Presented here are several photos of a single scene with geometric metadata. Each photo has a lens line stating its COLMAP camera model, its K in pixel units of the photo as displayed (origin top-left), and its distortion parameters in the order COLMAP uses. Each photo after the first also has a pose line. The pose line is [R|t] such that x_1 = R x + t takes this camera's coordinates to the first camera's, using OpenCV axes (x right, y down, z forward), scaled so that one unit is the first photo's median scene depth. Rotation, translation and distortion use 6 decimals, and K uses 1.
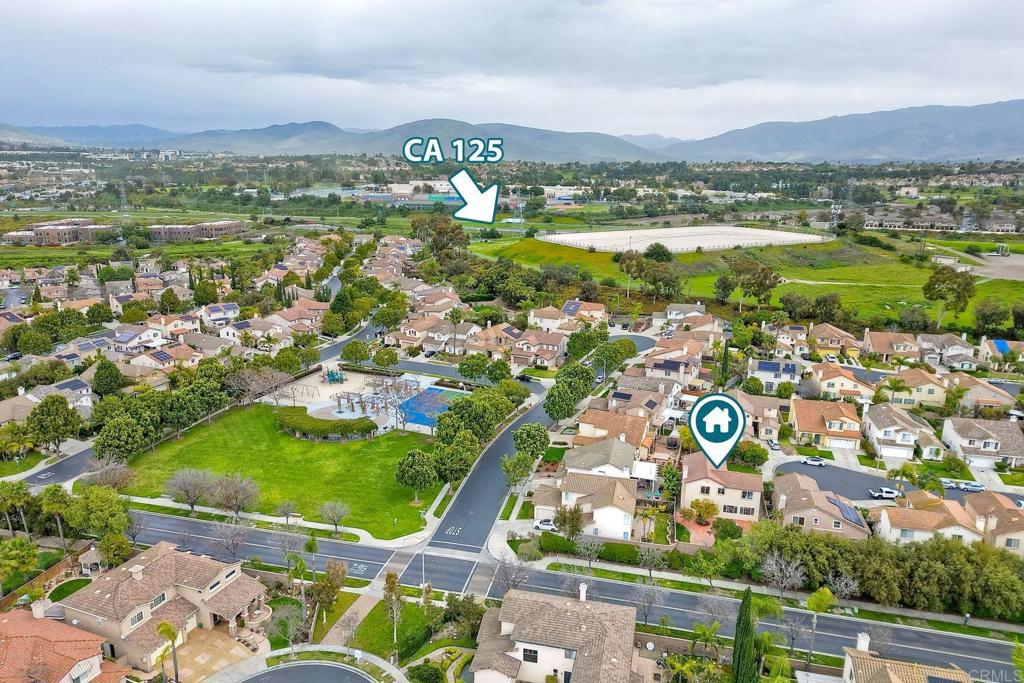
lens RADIAL K [[711.8, 0, 512.0], [0, 711.8, 341.5], [0, 0, 1]] dist [0.046384, -0.004658]
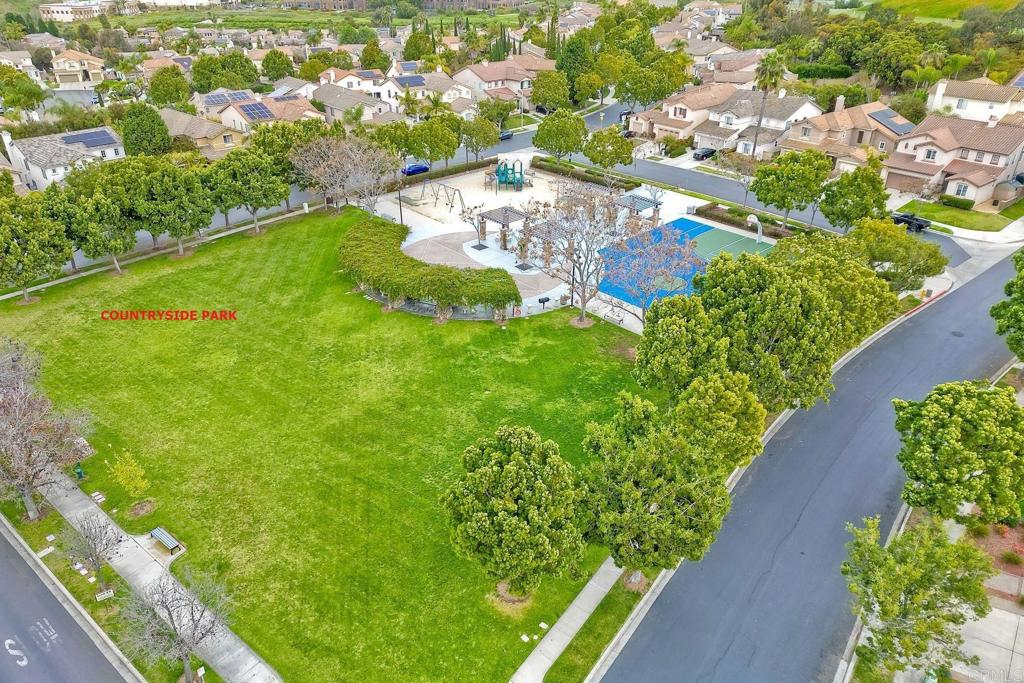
lens RADIAL K [[711.8, 0, 512.0], [0, 711.8, 341.5], [0, 0, 1]] dist [0.046384, -0.004658]
pose [[0.911204, 0.185477, -0.367838, -0.026625], [-0.092174, 0.962066, 0.256775, 0.028903], [0.401510, -0.200069, 0.893735, 0.466709]]
